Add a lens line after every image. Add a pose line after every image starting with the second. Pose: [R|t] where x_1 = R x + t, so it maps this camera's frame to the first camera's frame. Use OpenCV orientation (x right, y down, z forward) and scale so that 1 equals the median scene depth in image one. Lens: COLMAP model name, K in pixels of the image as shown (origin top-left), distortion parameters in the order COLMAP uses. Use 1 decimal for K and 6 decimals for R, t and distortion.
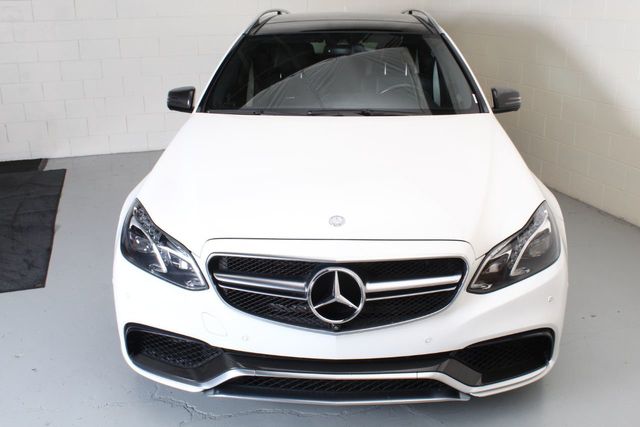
lens RADIAL K [[627.4, 0, 321.2], [0, 627.4, 221.7], [0, 0, 1]] dist [-0.100896, 0.024938]
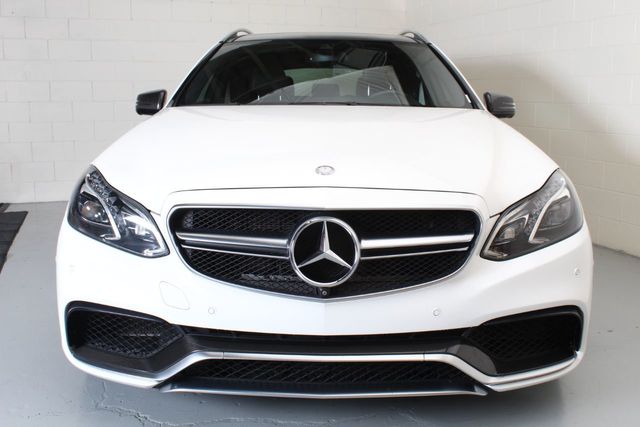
lens RADIAL K [[627.4, 0, 321.2], [0, 627.4, 221.7], [0, 0, 1]] dist [-0.100896, 0.024938]
pose [[0.999172, 0.009510, 0.039550, -0.012523], [-0.003514, 0.988832, -0.148993, 0.183917], [-0.040525, 0.148730, 0.988047, 0.167897]]
